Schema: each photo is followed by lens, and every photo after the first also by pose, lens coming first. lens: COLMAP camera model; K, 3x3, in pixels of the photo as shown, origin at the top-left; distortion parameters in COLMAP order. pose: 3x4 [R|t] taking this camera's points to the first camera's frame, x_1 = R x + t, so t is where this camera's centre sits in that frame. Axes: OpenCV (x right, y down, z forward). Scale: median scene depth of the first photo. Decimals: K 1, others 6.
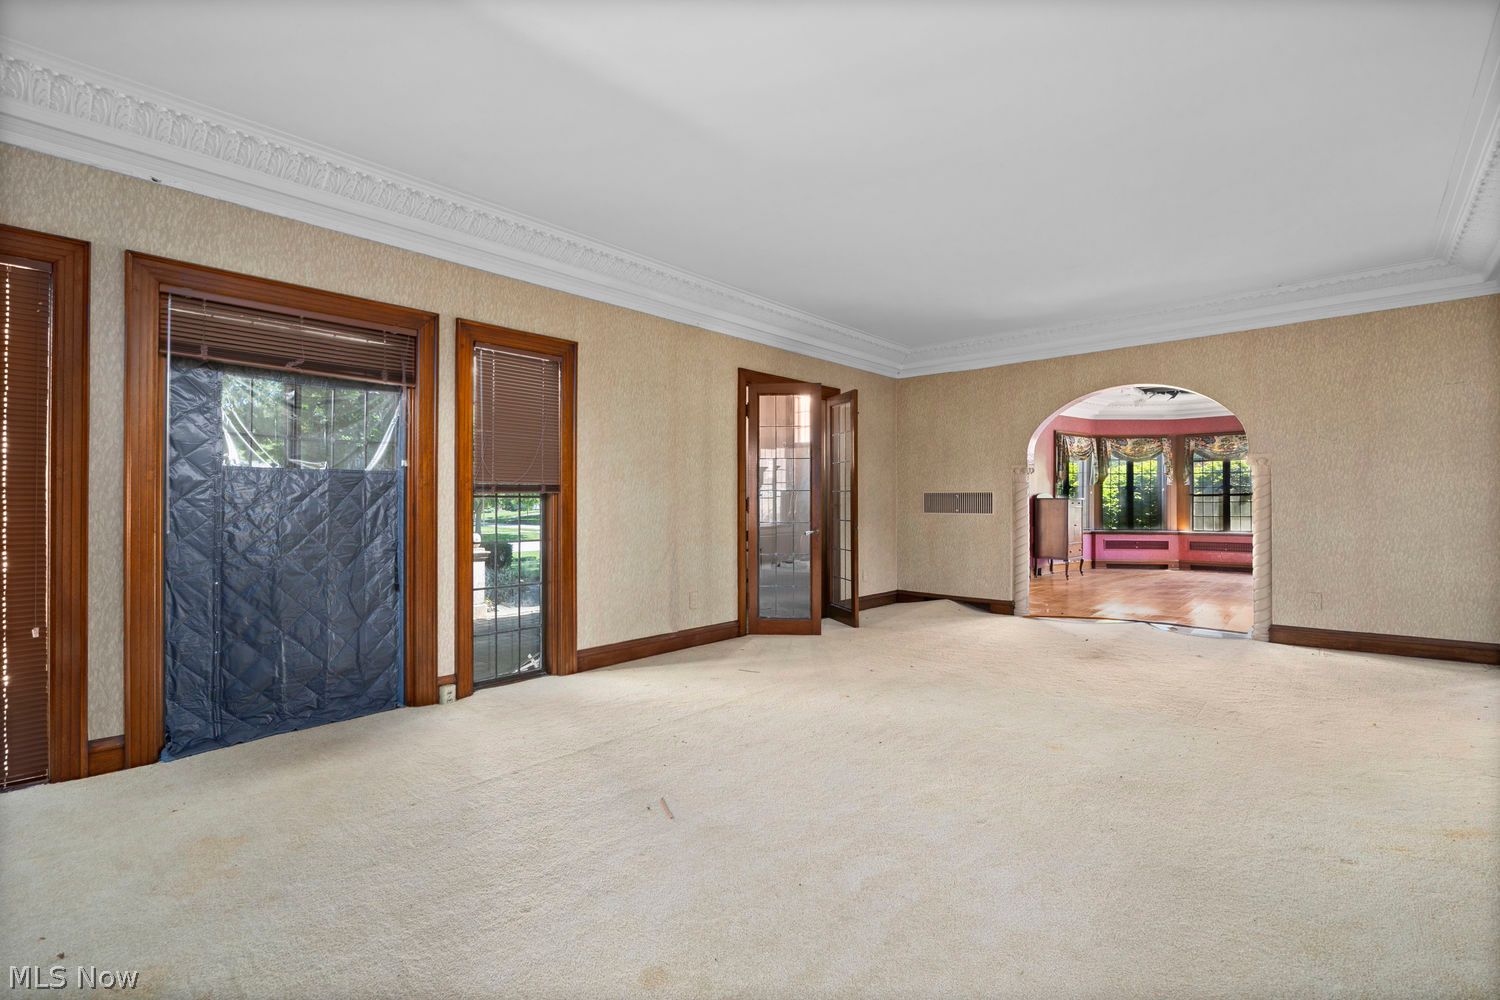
lens RADIAL K [[684.5, 0, 757.3], [0, 684.5, 501.0], [0, 0, 1]] dist [-0.014789, 0.001271]
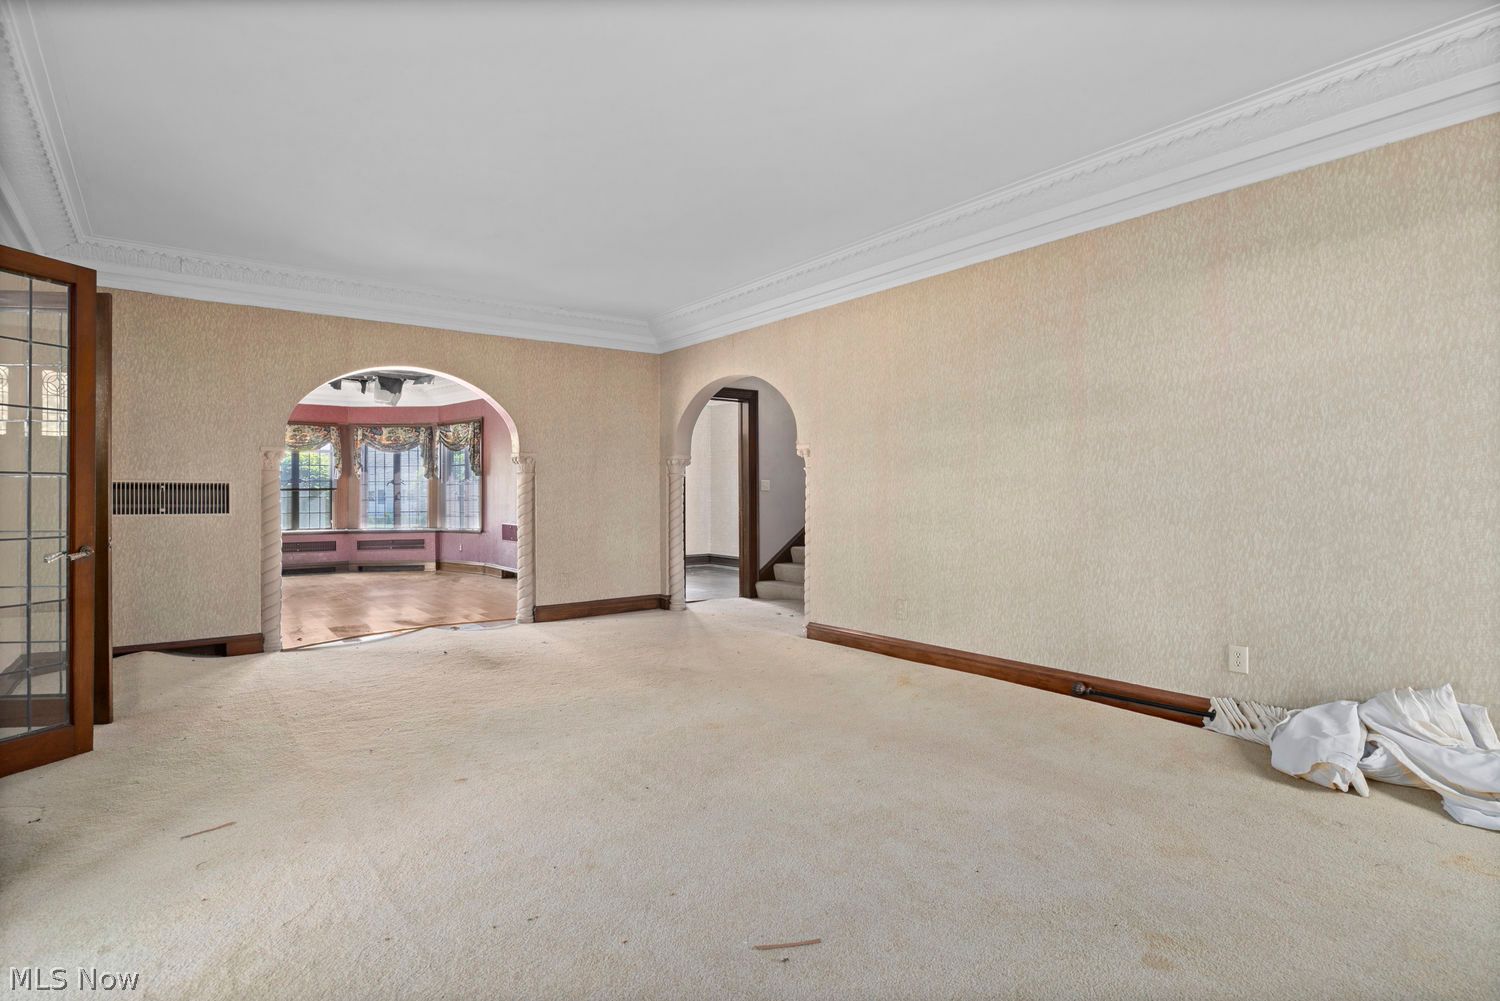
lens RADIAL K [[765.6, 0, 753.6], [0, 765.6, 487.8], [0, 0, 1]] dist [0.004999, -0.000176]
pose [[0.179843, 0.011645, 0.983626, -0.498979], [0.001246, 0.999926, -0.012066, 0.003445], [-0.983694, 0.003396, 0.179816, 0.500934]]
